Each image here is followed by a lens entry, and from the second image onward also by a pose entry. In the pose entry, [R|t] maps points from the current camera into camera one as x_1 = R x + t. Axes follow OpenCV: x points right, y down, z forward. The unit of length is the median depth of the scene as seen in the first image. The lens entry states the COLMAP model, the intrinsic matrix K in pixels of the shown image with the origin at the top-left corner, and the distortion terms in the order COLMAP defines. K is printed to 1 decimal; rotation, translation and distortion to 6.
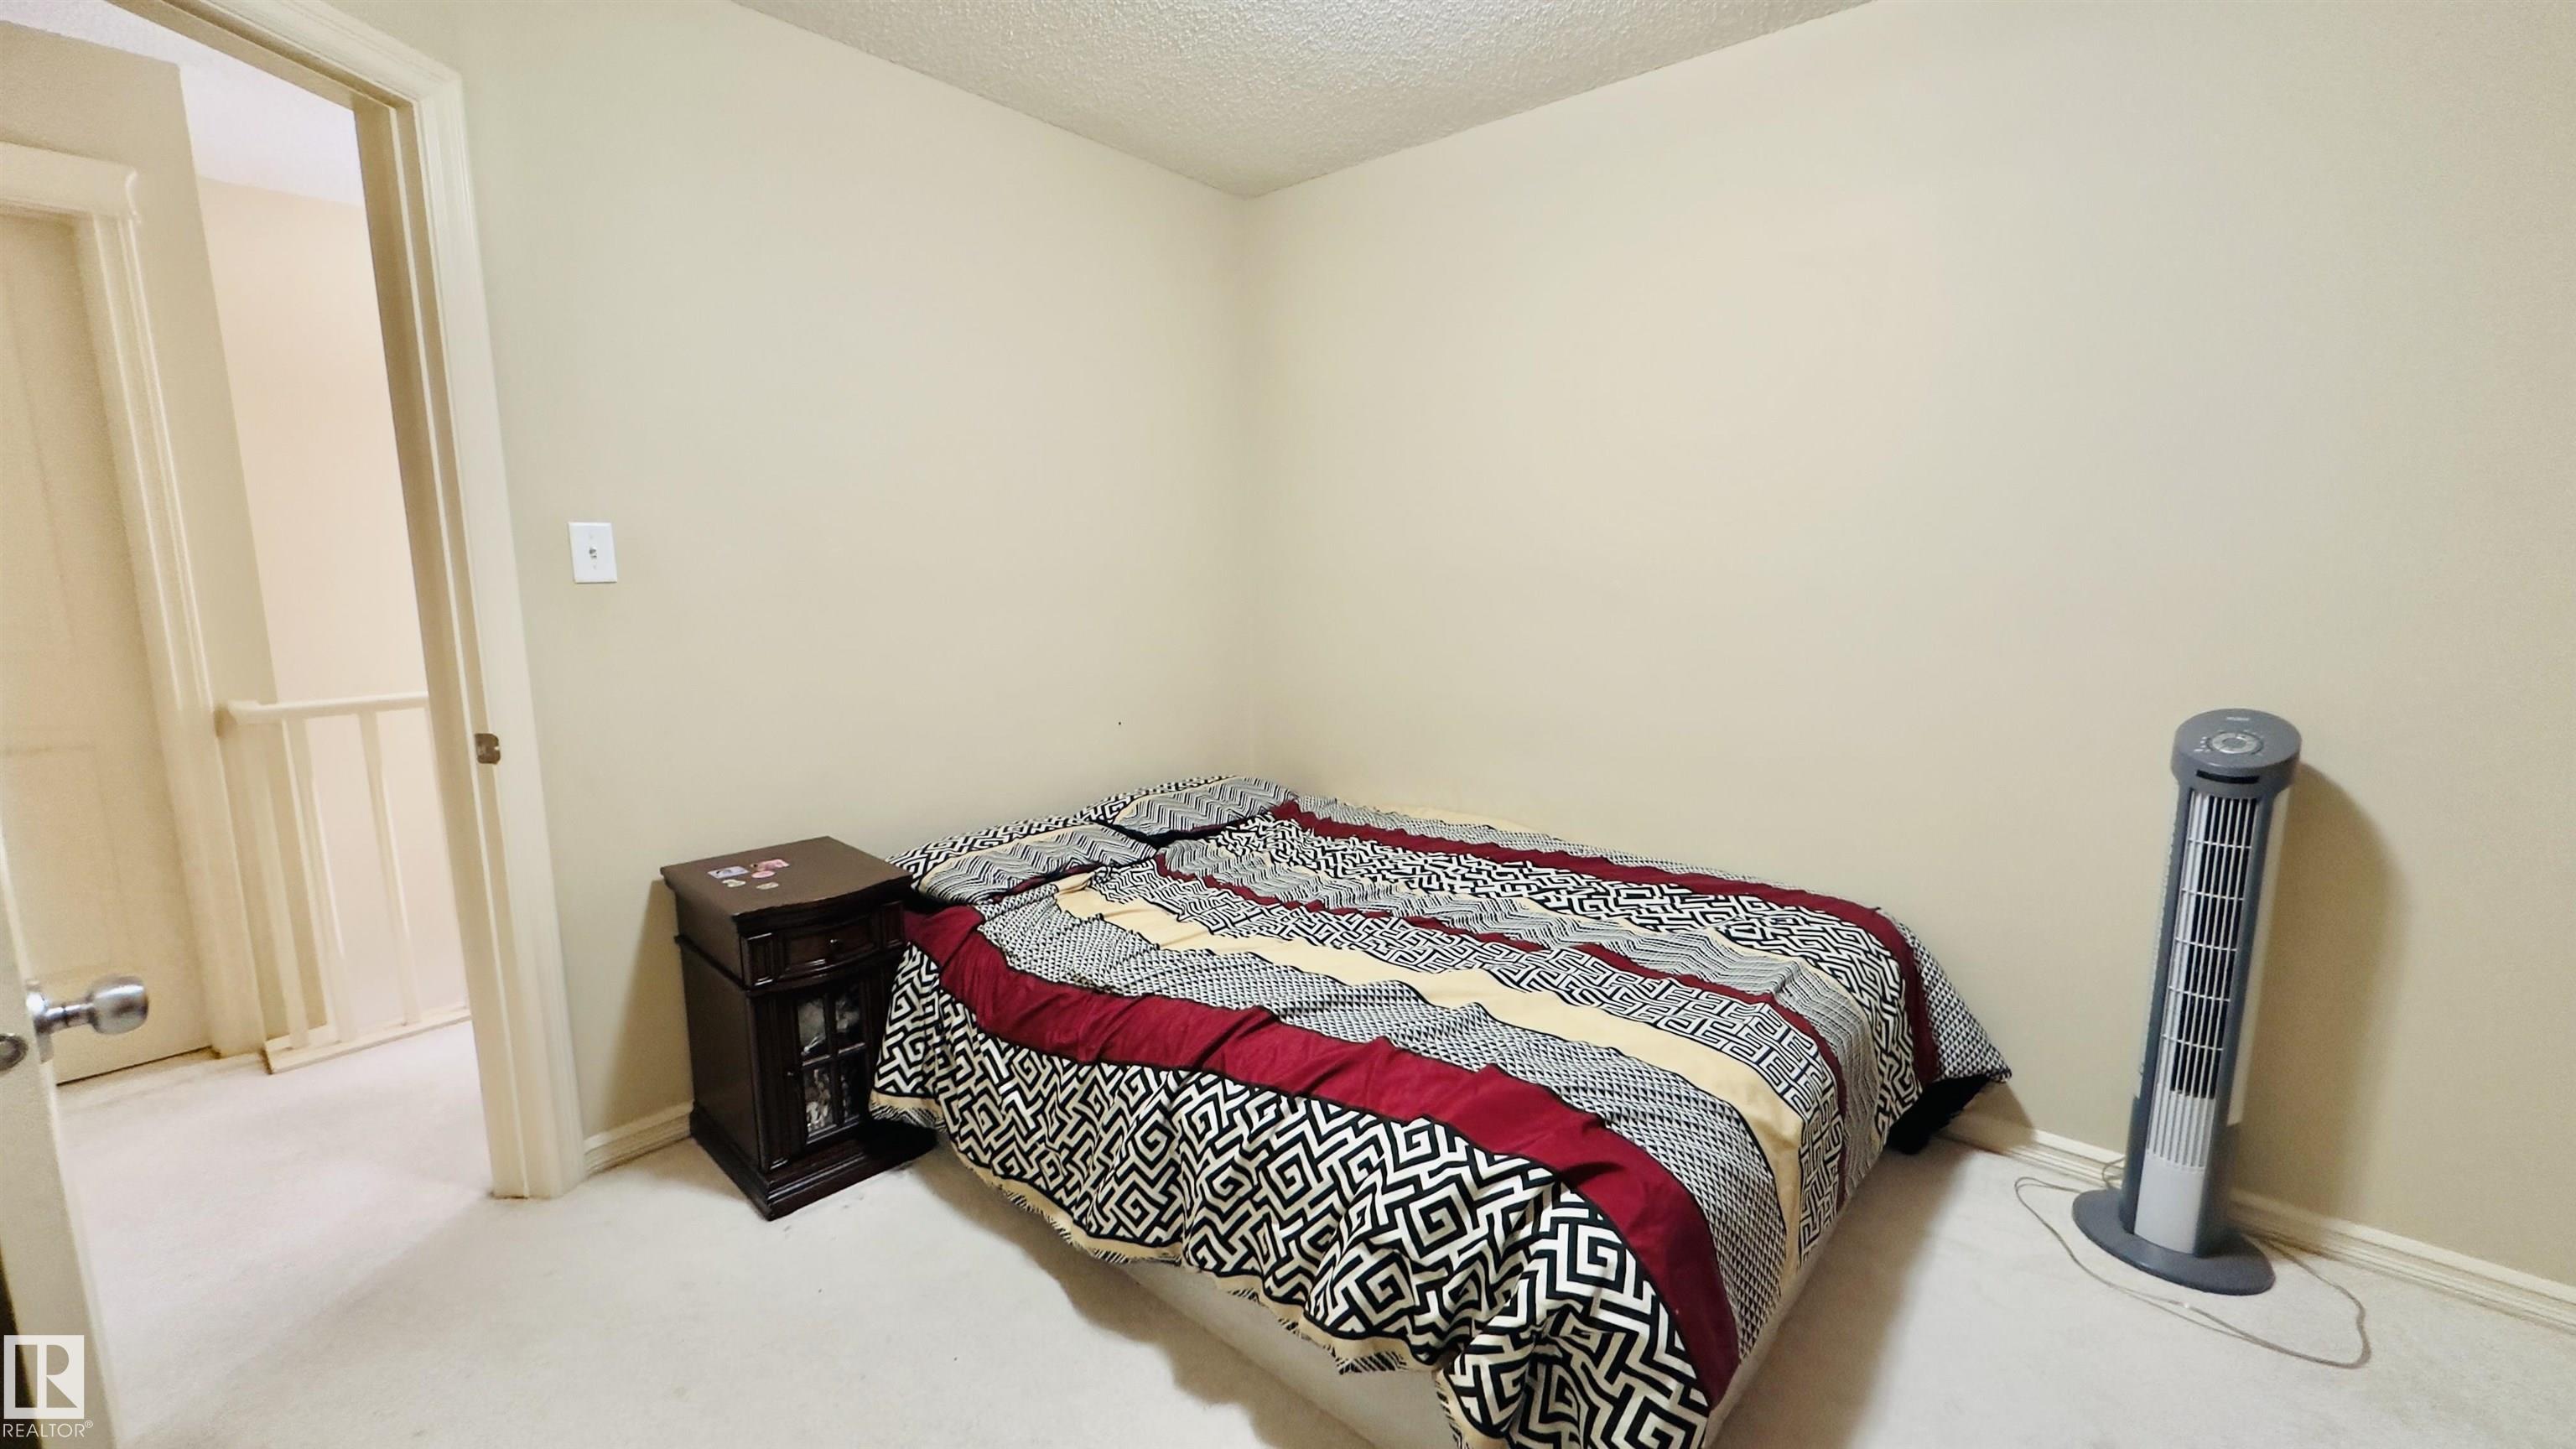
lens RADIAL K [[1032.1, 0, 1290.1], [0, 1032.1, 723.5], [0, 0, 1]] dist [-0.001031, 0.000426]
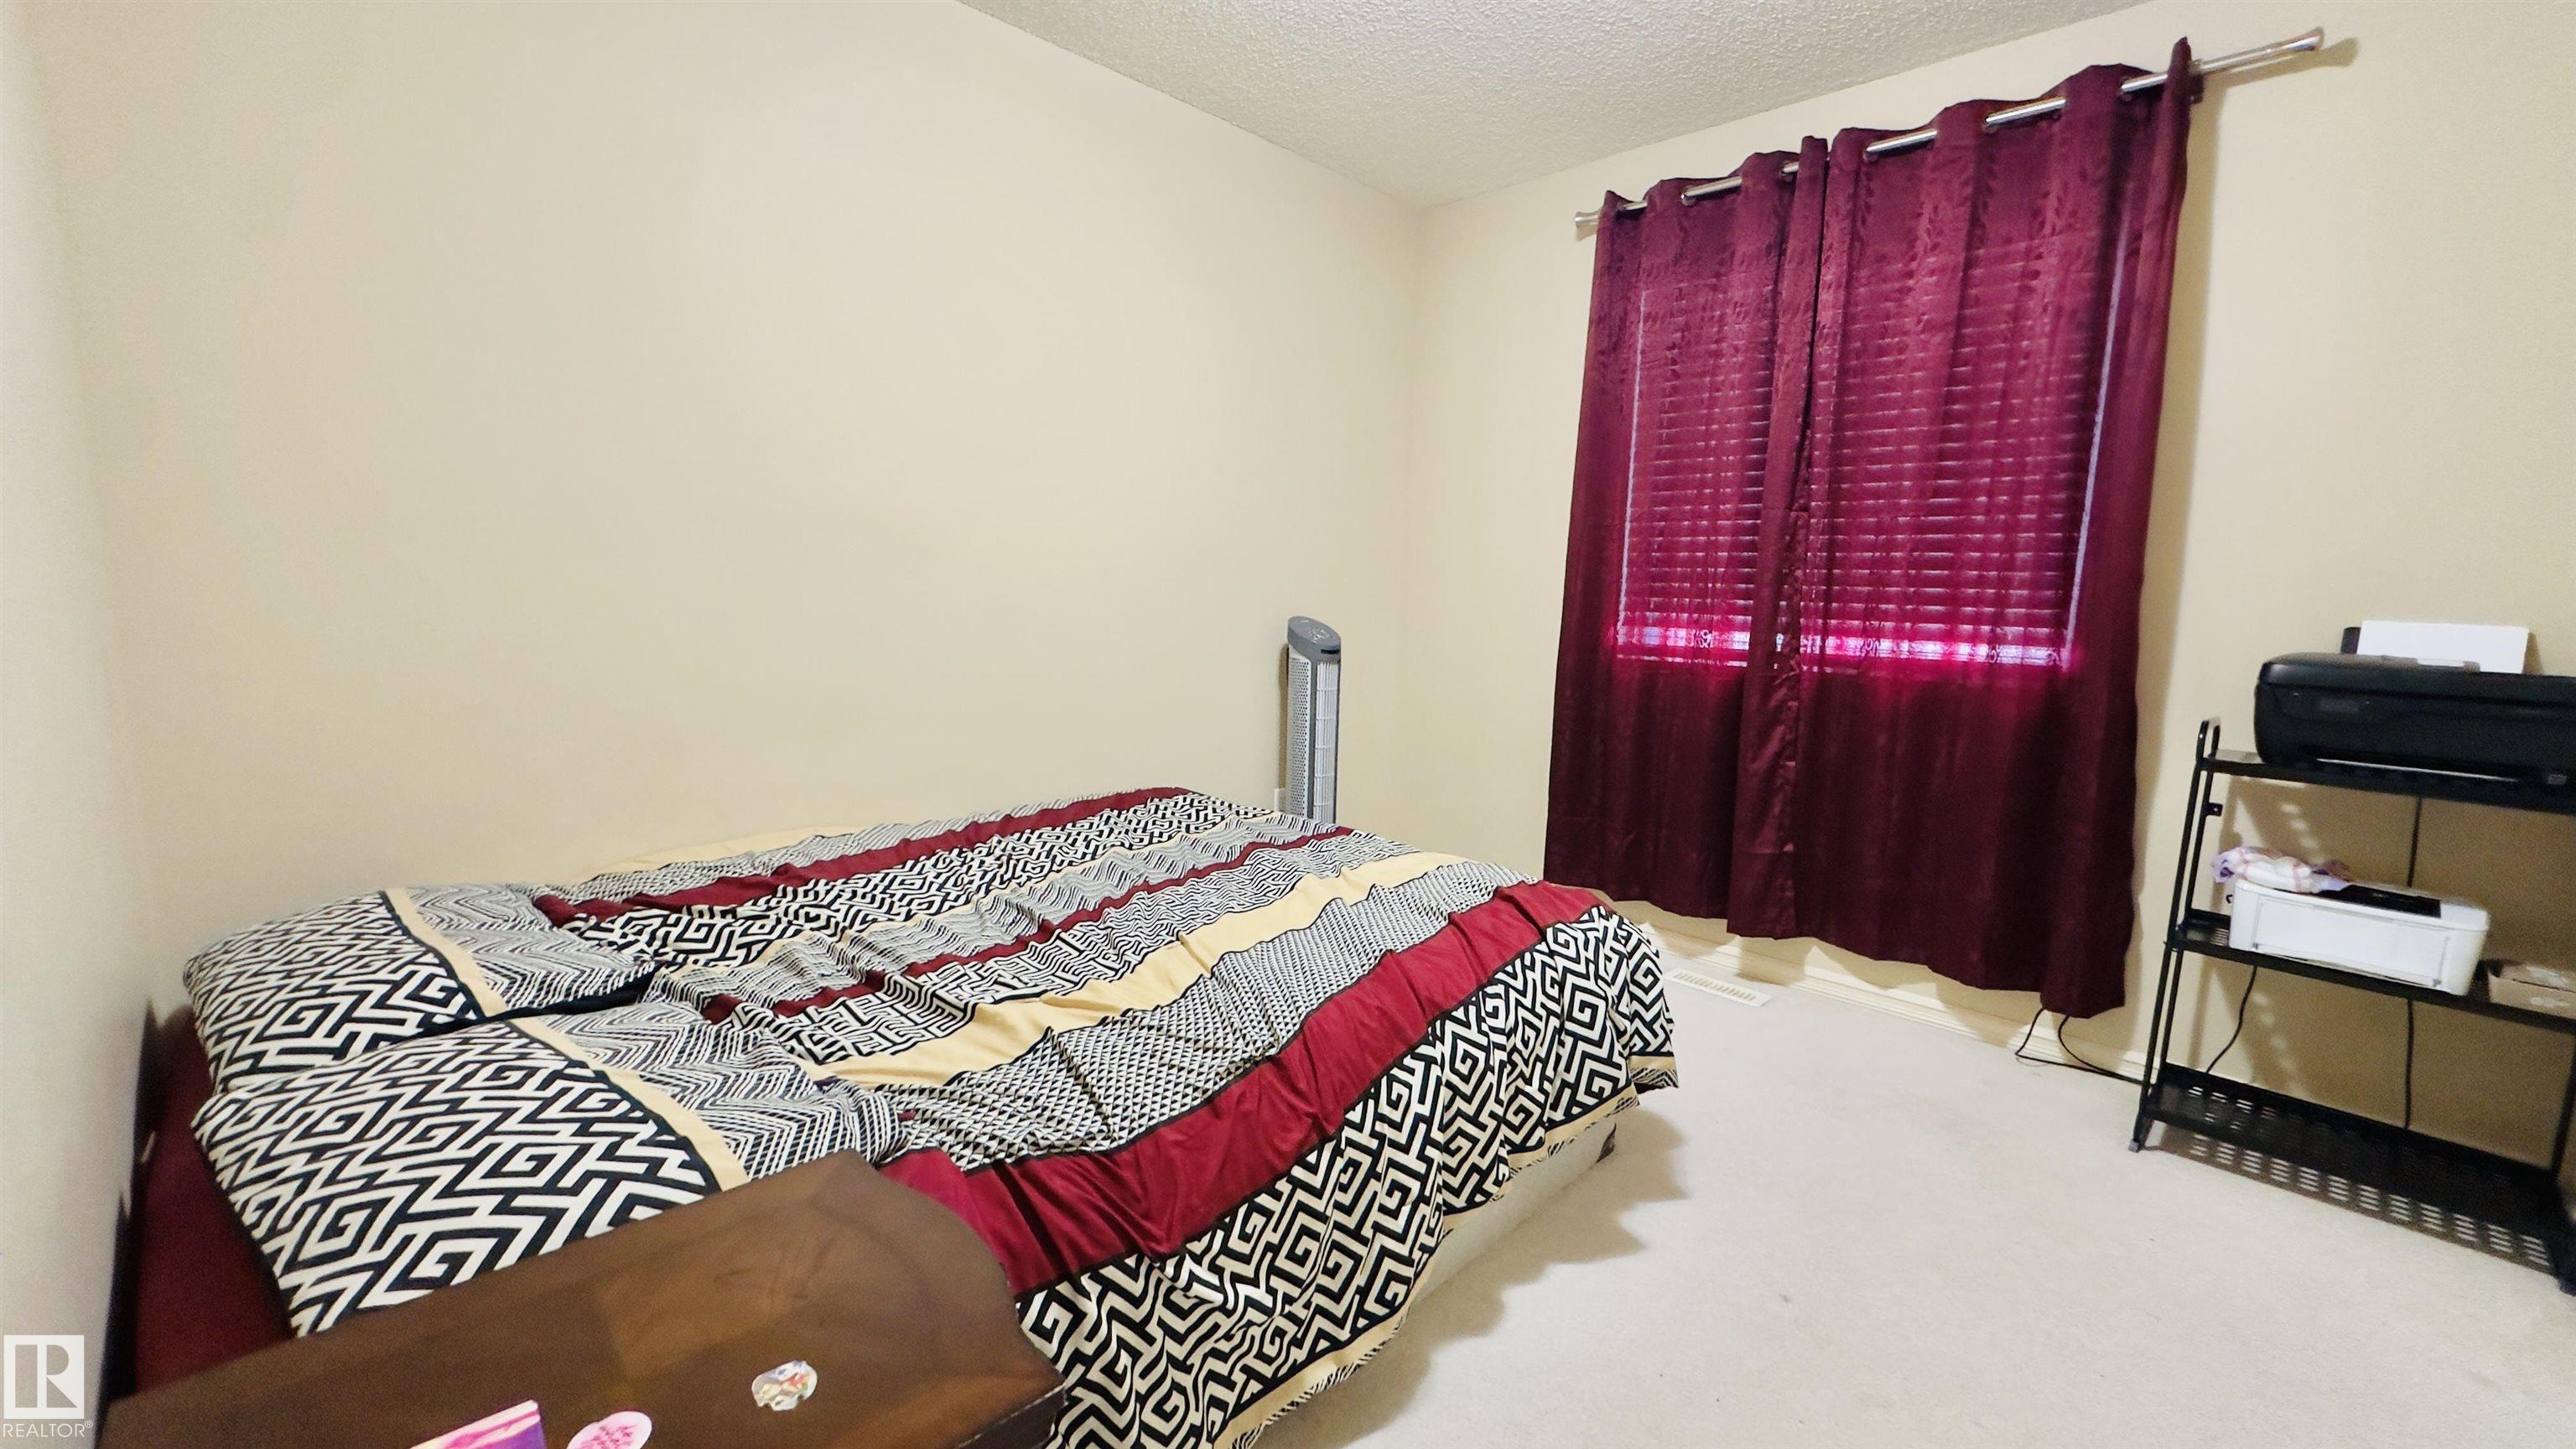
lens RADIAL K [[1032.1, 0, 1289.6], [0, 1032.1, 729.2], [0, 0, 1]] dist [-0.001031, 0.000426]
pose [[0.060957, -0.140090, 0.988261, -0.849056], [0.129865, 0.982799, 0.131305, -0.057566], [-0.989656, 0.120336, 0.078101, 0.884927]]
